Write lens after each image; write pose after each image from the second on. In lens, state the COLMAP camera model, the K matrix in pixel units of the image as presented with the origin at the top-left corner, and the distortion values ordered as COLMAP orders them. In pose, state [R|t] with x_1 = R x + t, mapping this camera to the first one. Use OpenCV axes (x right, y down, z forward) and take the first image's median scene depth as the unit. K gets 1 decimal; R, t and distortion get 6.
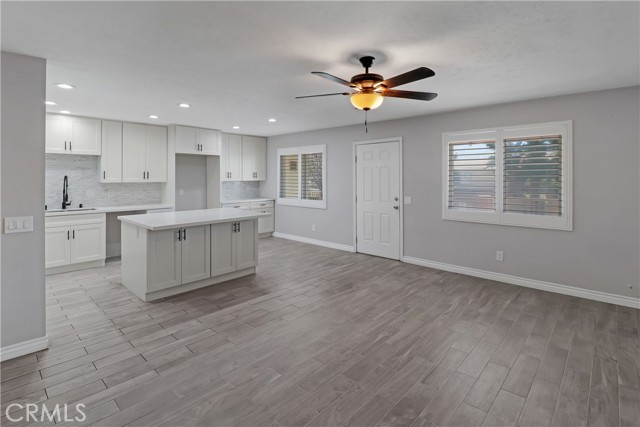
lens RADIAL K [[313.9, 0, 324.9], [0, 313.9, 176.5], [0, 0, 1]] dist [0.000091, -0.014257]
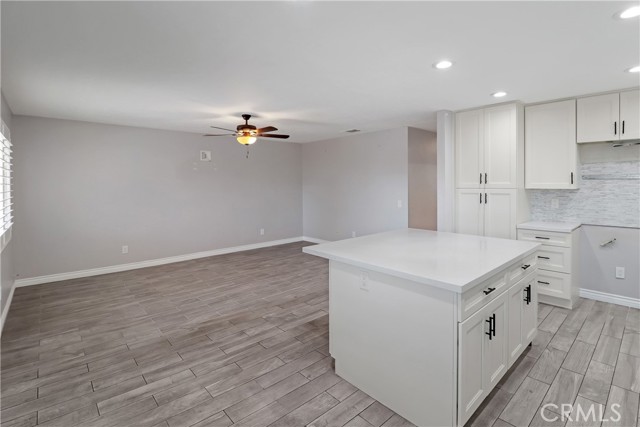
lens RADIAL K [[313.4, 0, 324.1], [0, 313.4, 188.8], [0, 0, 1]] dist [-0.020343, -0.000845]
pose [[-0.995740, 0.005563, 0.092040, -0.230708], [0.007247, 0.999812, 0.017963, 0.000653], [-0.091923, 0.018554, -0.995593, 1.382253]]
